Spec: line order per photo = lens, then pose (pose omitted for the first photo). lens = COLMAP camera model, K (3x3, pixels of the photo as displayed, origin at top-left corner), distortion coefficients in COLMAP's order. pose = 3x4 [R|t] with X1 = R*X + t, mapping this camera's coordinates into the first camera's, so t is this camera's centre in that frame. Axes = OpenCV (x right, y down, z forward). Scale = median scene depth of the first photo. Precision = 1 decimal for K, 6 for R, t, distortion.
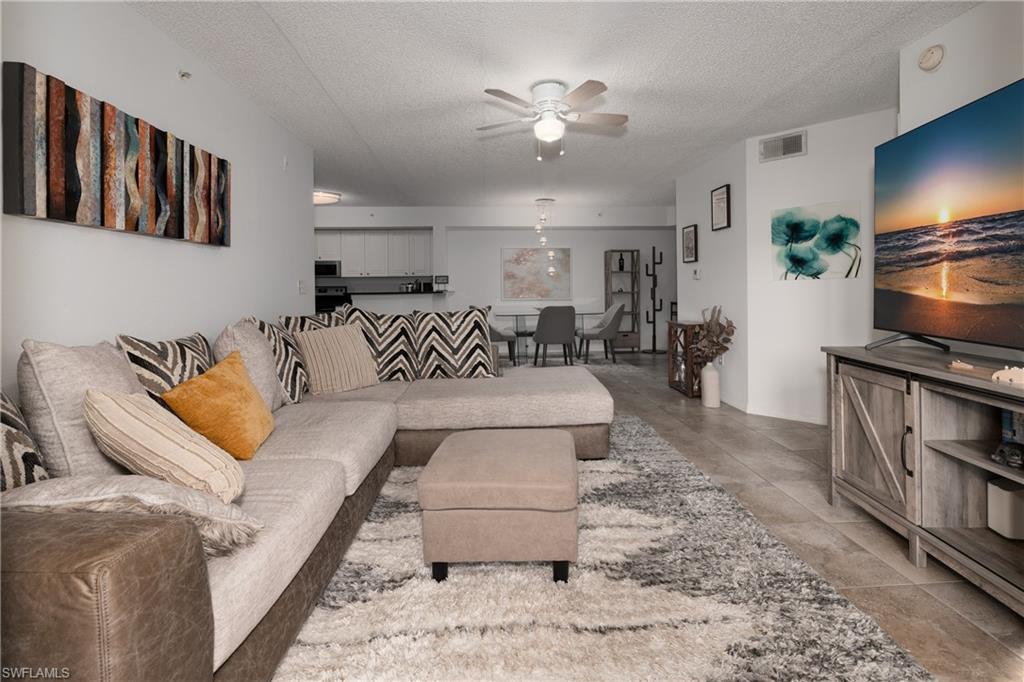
lens RADIAL K [[430.8, 0, 556.3], [0, 430.8, 287.7], [0, 0, 1]] dist [0.000063, 0.000245]
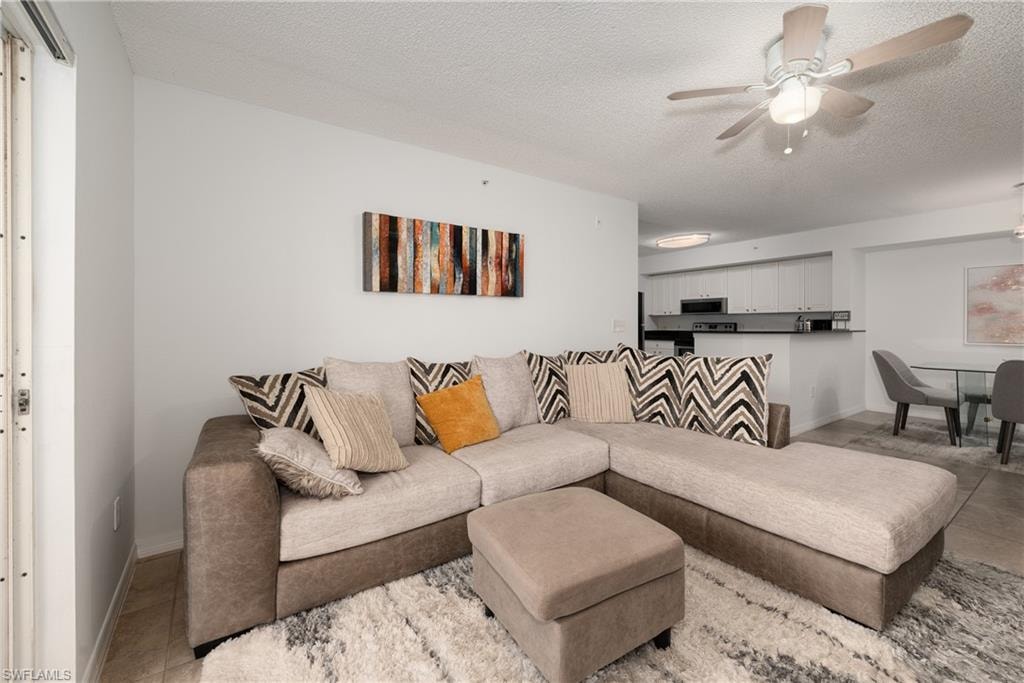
lens RADIAL K [[416.6, 0, 512.3], [0, 416.6, 324.3], [0, 0, 1]] dist [-0.001112, -0.000267]
pose [[0.523194, 0.009548, -0.852160, 0.266983], [-0.006753, 0.999952, 0.007058, -0.014791], [0.852187, 0.002063, 0.523234, 0.227679]]
